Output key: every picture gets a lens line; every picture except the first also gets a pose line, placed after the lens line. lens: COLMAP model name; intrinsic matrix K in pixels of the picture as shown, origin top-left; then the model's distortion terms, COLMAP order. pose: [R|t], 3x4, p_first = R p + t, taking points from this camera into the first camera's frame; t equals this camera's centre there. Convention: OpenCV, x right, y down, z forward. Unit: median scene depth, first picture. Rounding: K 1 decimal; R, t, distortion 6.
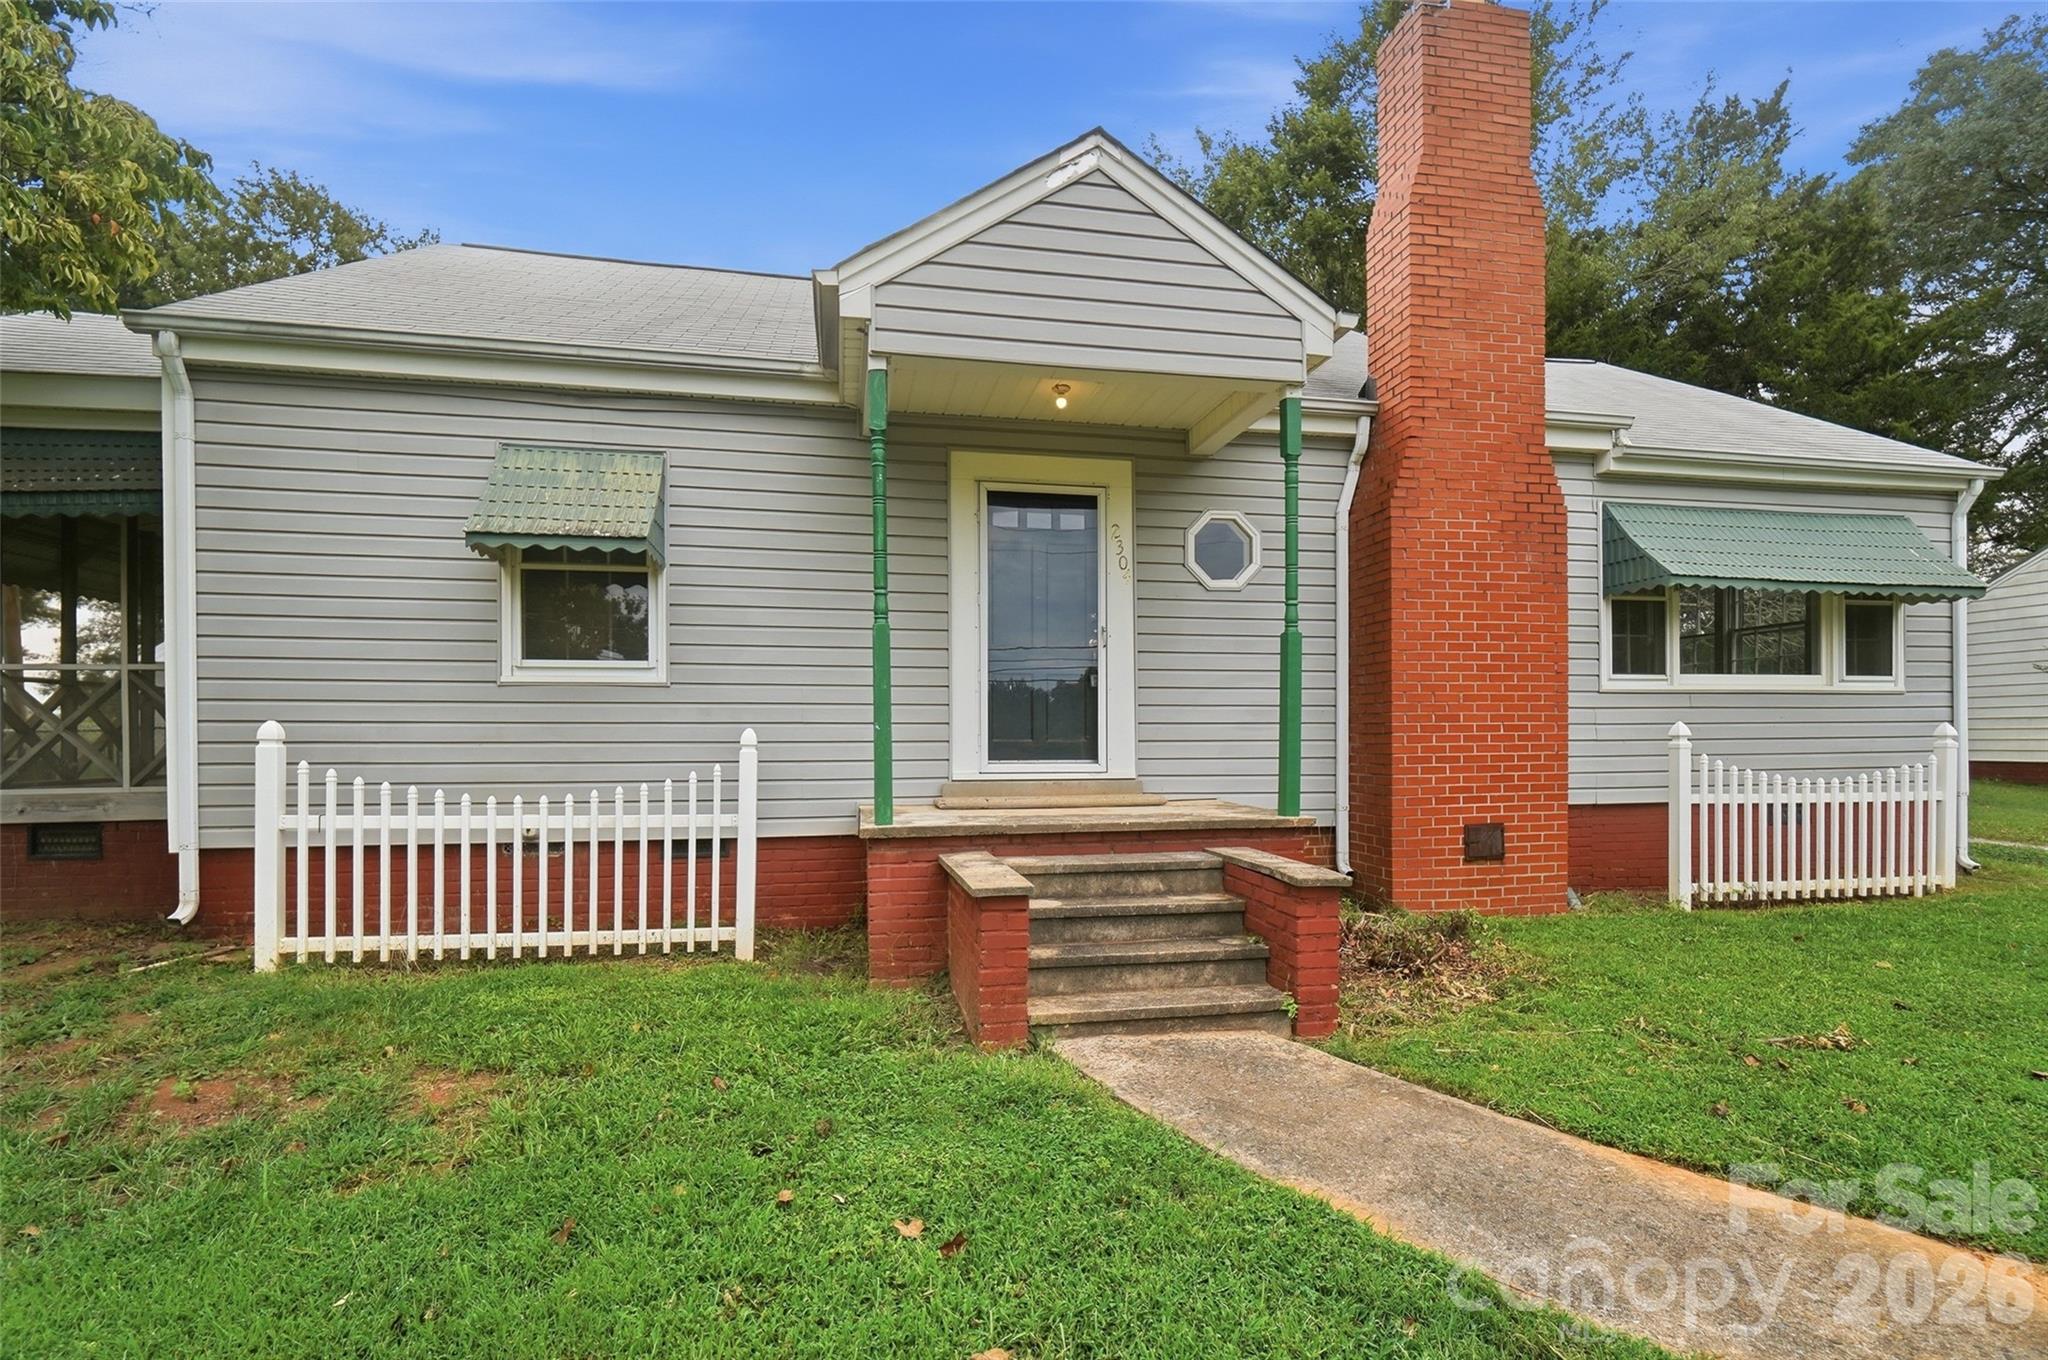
lens RADIAL K [[922.3, 0, 1014.7], [0, 922.3, 738.0], [0, 0, 1]] dist [-0.000485, 0.000571]
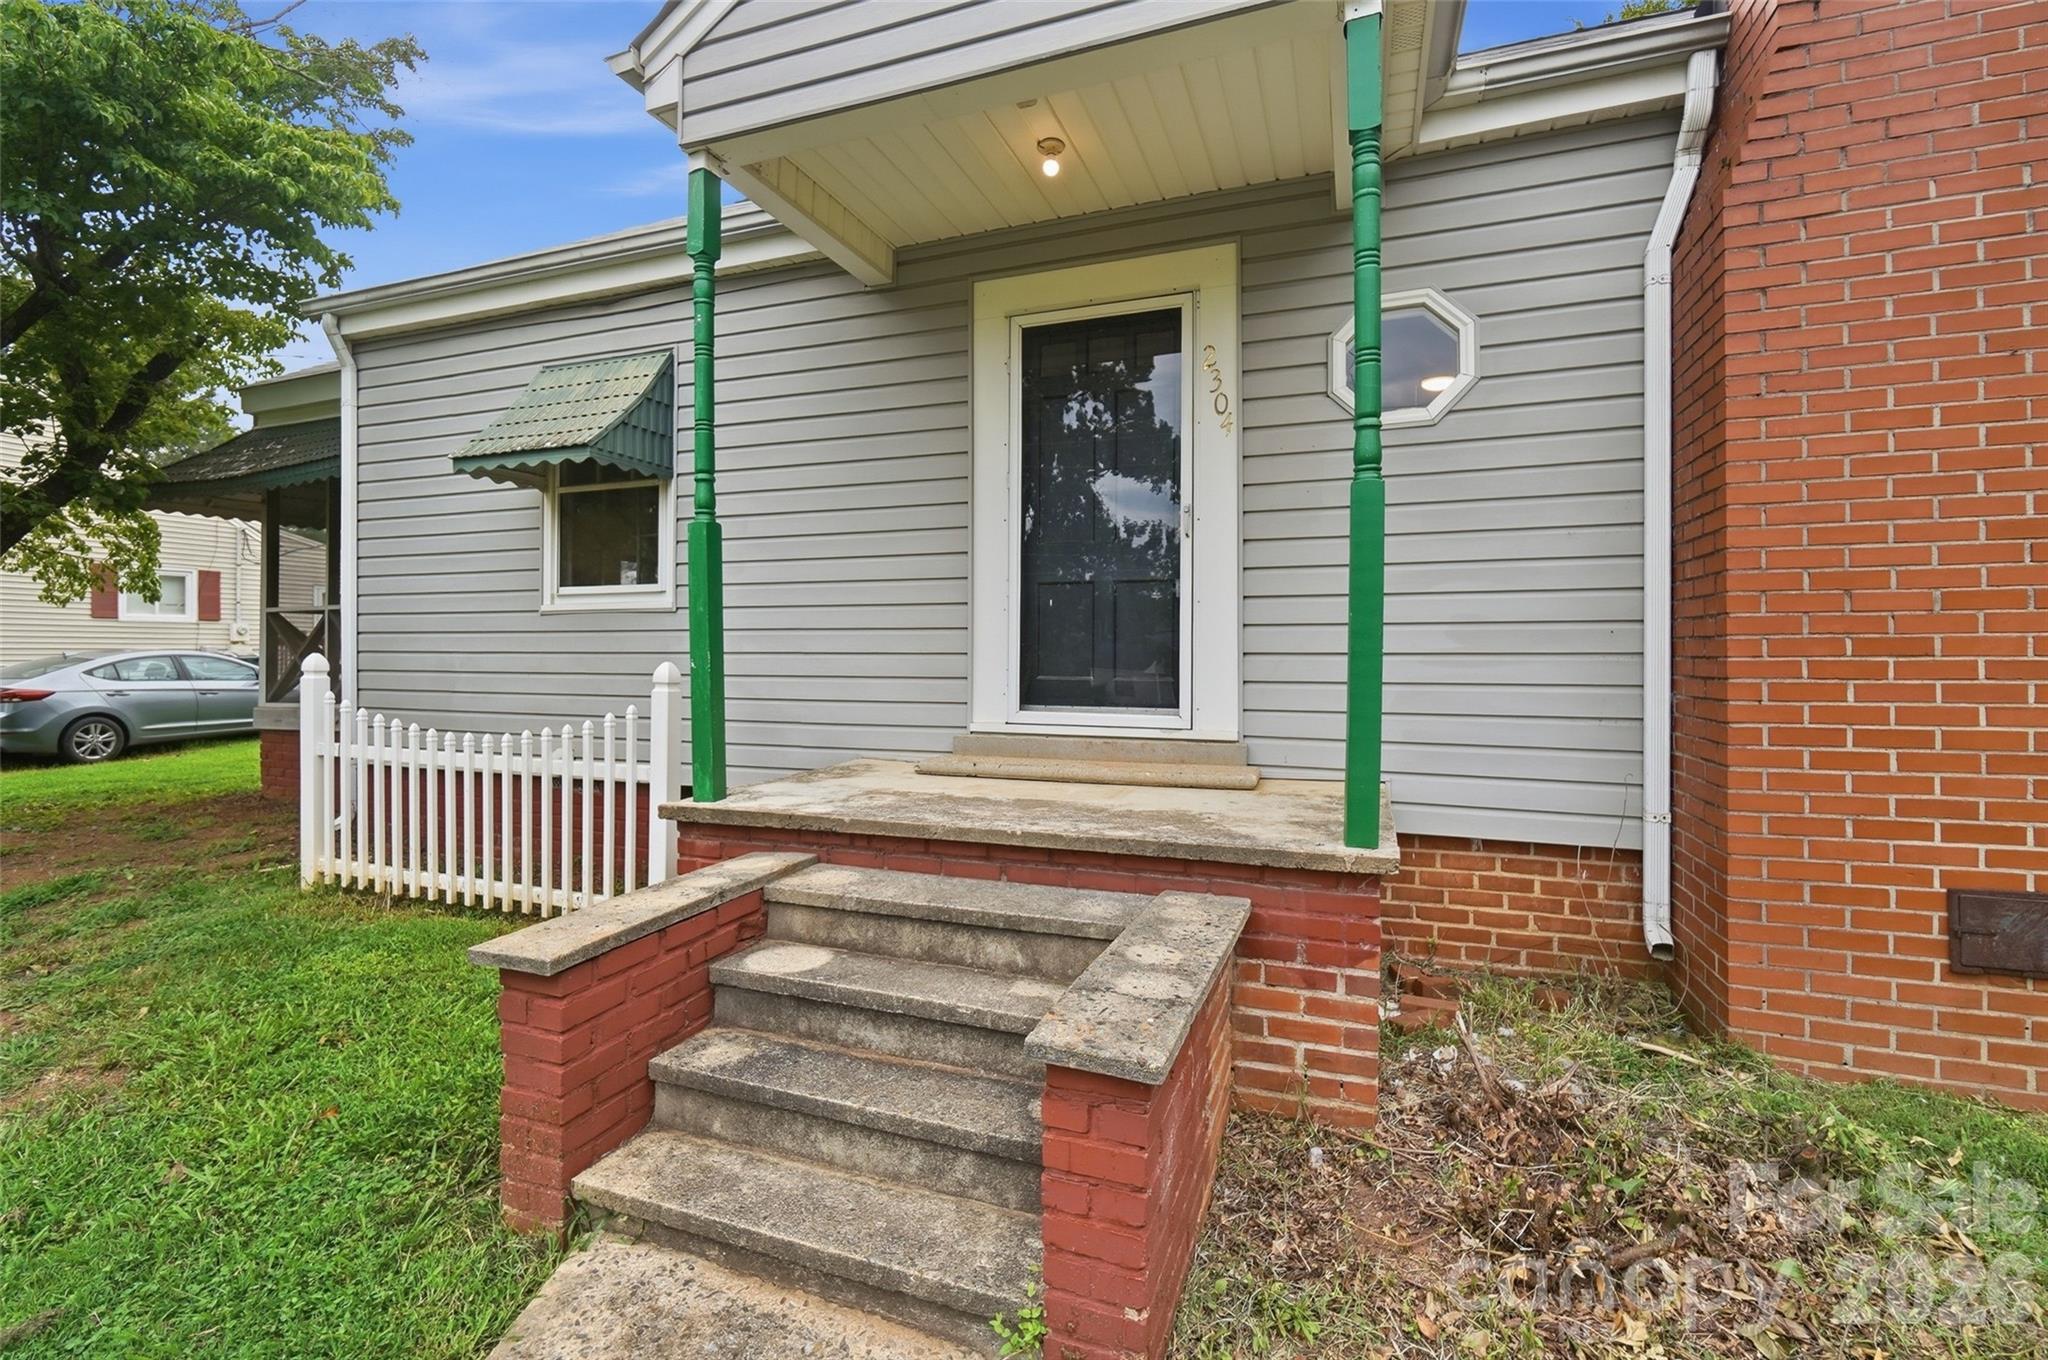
lens RADIAL K [[893.5, 0, 1016.5], [0, 893.5, 649.9], [0, 0, 1]] dist [-0.003865, -0.000241]
pose [[0.856048, 0.001894, -0.516893, 0.355966], [-0.003482, 0.999992, -0.002103, -0.019149], [0.516885, 0.003600, 0.856047, 0.443302]]
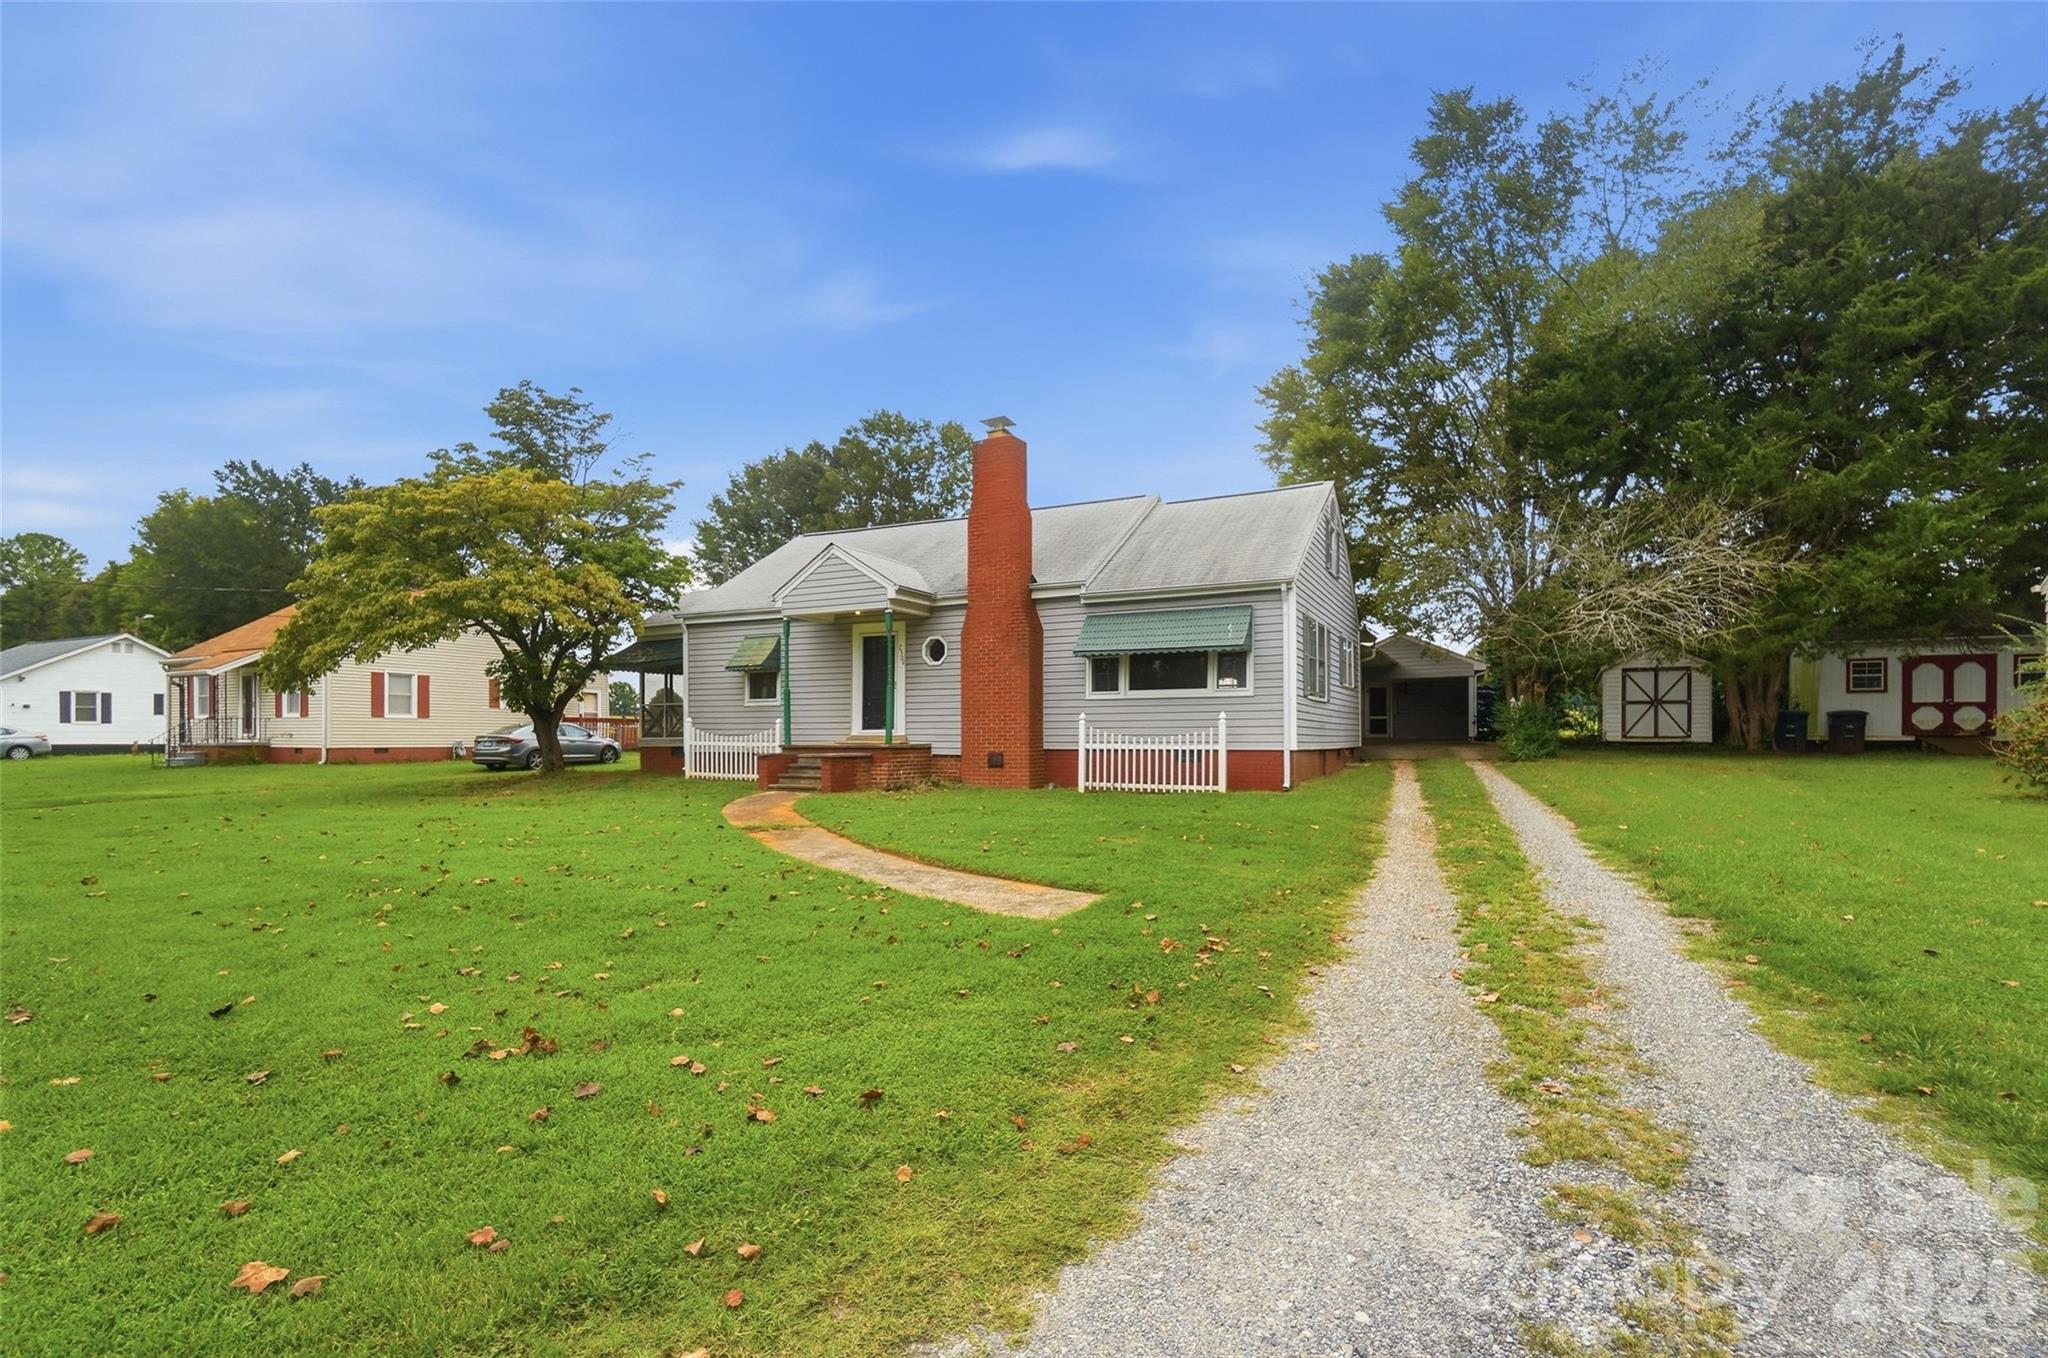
lens RADIAL K [[893.3, 0, 1021.9], [0, 893.3, 759.1], [0, 0, 1]] dist [-0.000193, 0.000121]
pose [[0.797672, 0.018924, -0.602795, 2.287849], [-0.002786, 0.999613, 0.027695, 0.042508], [0.603086, -0.020413, 0.797415, -1.054108]]
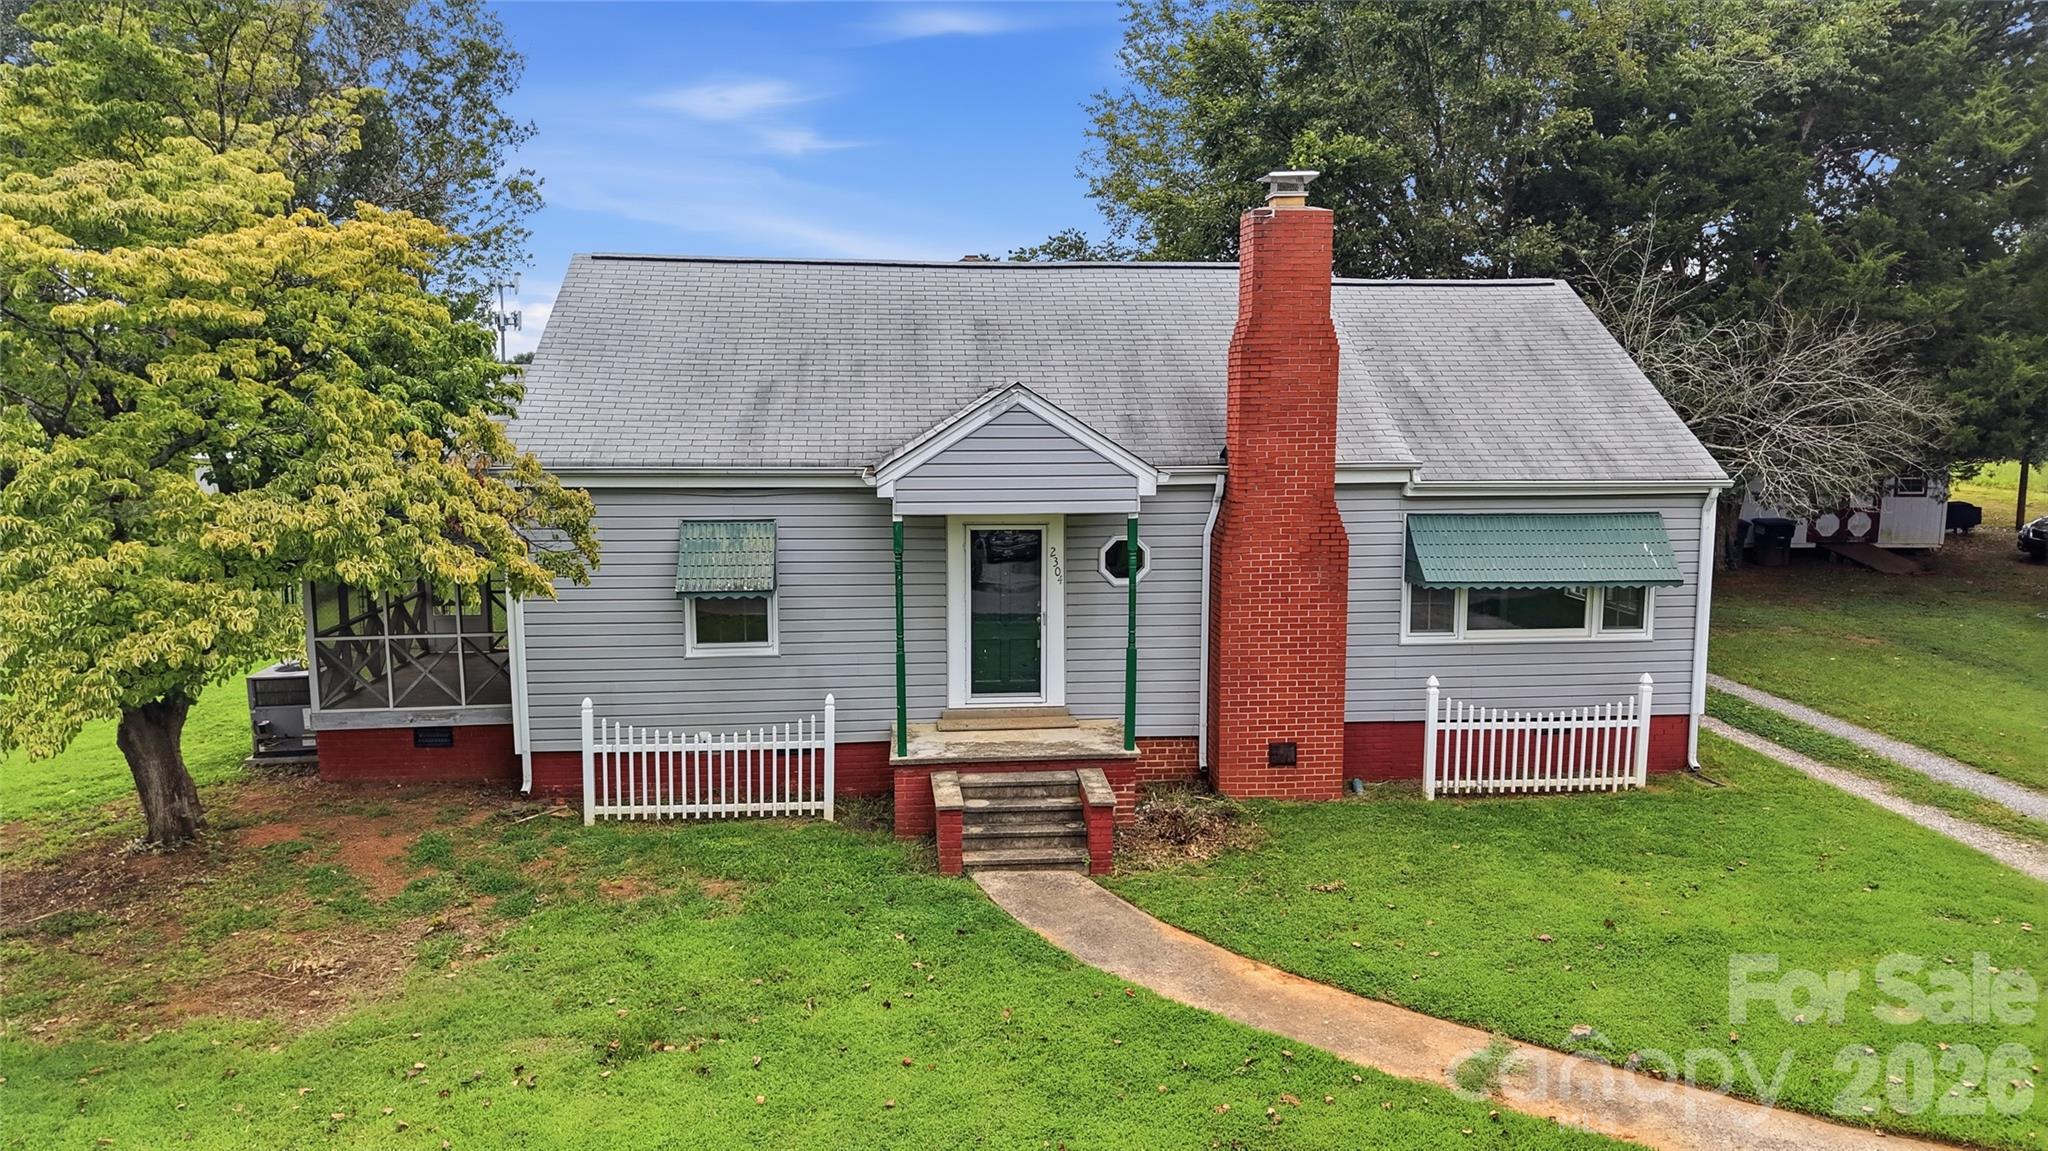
lens RADIAL K [[1311.5, 0, 1024.0], [0, 1311.5, 575.5], [0, 0, 1]] dist [0.110626, -0.098569]
pose [[0.996108, 0.015843, -0.086710, 0.283233], [-0.004610, 0.991732, 0.128243, -0.524590], [0.088025, -0.127344, 0.987945, -1.353571]]
